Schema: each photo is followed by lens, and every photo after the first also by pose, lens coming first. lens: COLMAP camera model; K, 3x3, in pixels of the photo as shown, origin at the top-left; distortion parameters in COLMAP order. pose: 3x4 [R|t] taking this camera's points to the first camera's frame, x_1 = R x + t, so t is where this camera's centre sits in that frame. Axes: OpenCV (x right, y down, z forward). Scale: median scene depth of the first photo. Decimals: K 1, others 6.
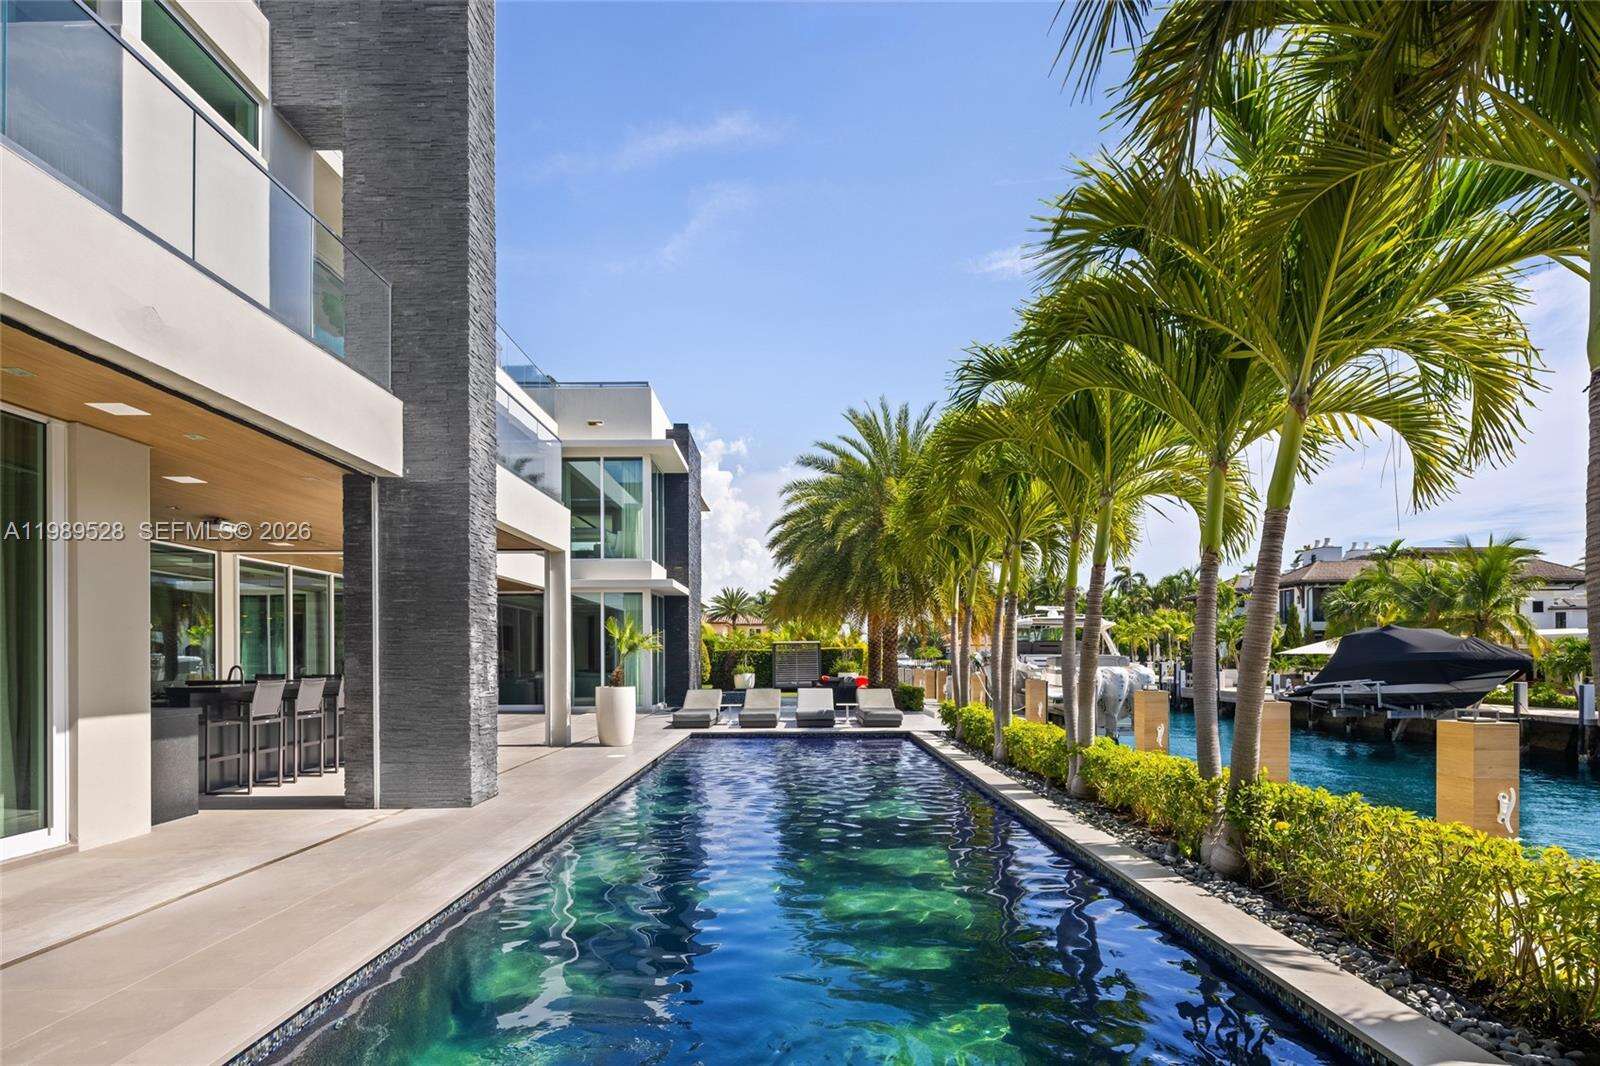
lens RADIAL K [[787.8, 0, 784.9], [0, 787.8, 646.6], [0, 0, 1]] dist [0.002963, -0.002153]
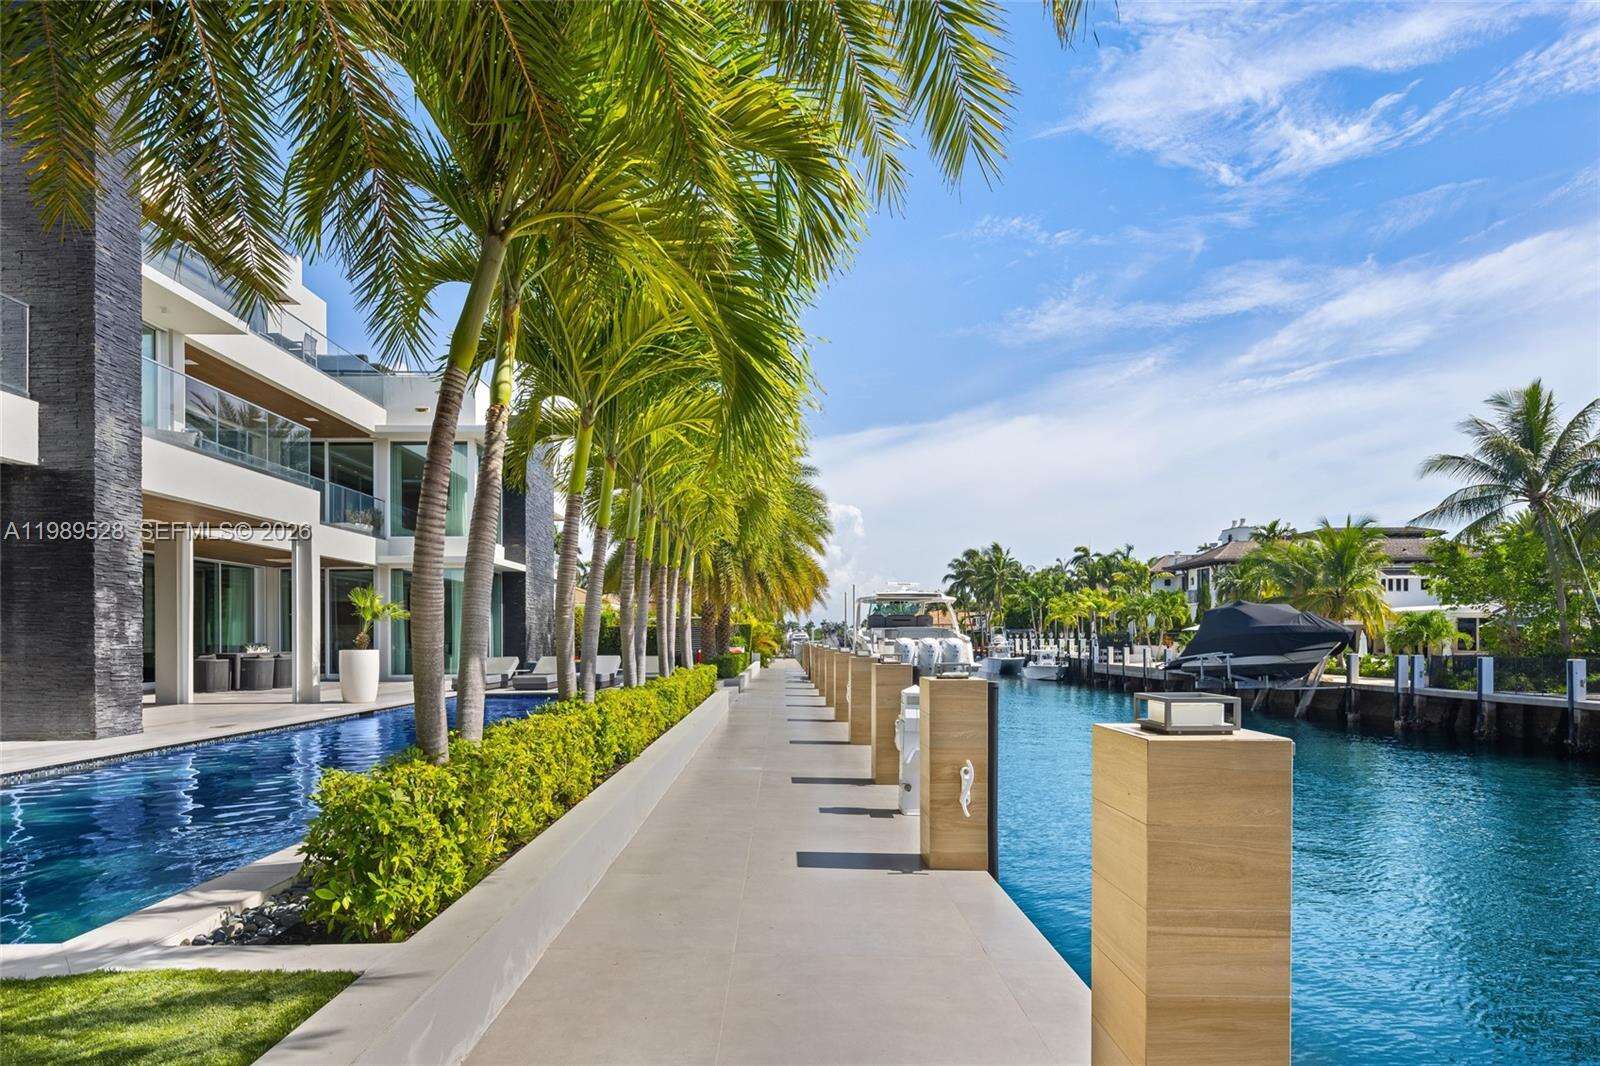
lens RADIAL K [[787.8, 0, 788.3], [0, 787.8, 628.5], [0, 0, 1]] dist [0.002963, -0.002153]
pose [[0.999805, -0.001172, 0.019734, 0.140693], [0.001131, 0.999997, 0.002069, 0.007300], [-0.019736, -0.002046, 0.999803, -0.049612]]
